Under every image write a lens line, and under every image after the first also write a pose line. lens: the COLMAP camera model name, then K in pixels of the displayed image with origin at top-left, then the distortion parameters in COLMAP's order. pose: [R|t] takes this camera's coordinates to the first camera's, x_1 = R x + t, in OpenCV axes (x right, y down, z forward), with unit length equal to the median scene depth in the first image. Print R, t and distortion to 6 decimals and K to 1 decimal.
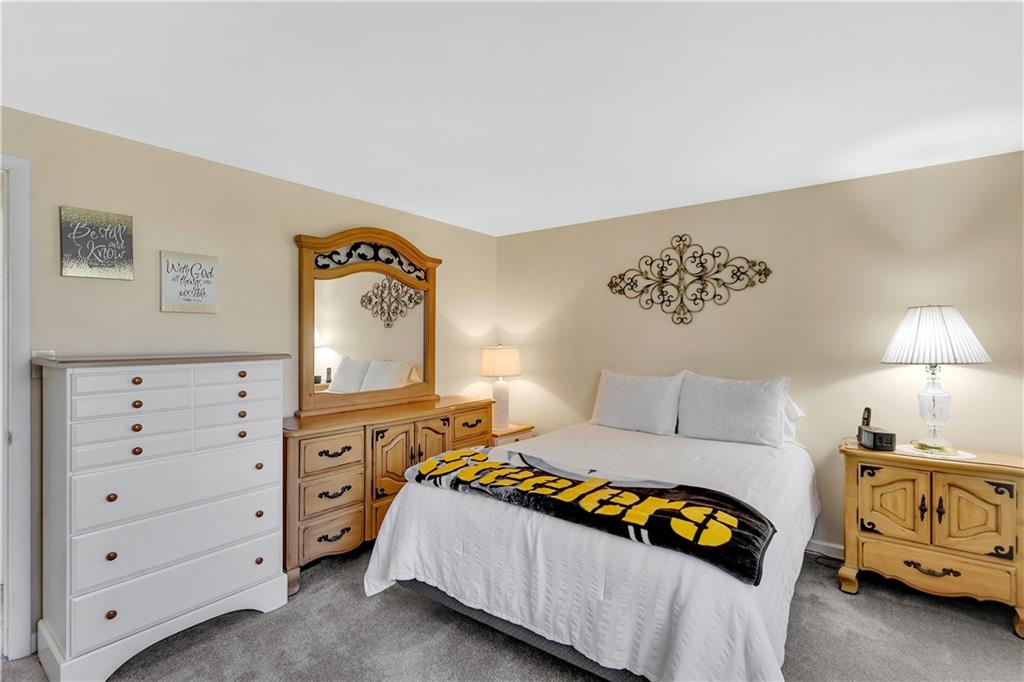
lens RADIAL K [[467.9, 0, 511.4], [0, 467.9, 339.8], [0, 0, 1]] dist [-0.001366, 0.000181]
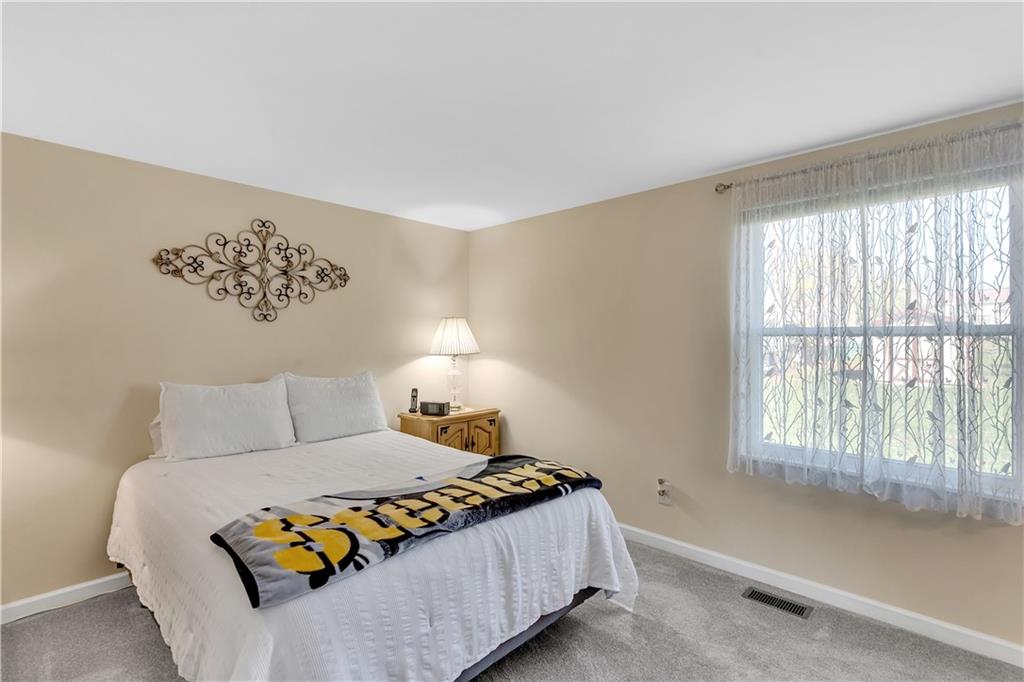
lens RADIAL K [[467.9, 0, 510.9], [0, 467.9, 340.4], [0, 0, 1]] dist [-0.001366, 0.000181]
pose [[0.146635, -0.002188, 0.989188, -0.451879], [0.001656, 0.999997, 0.001967, 0.001231], [-0.989189, 0.001349, 0.146638, 0.423159]]
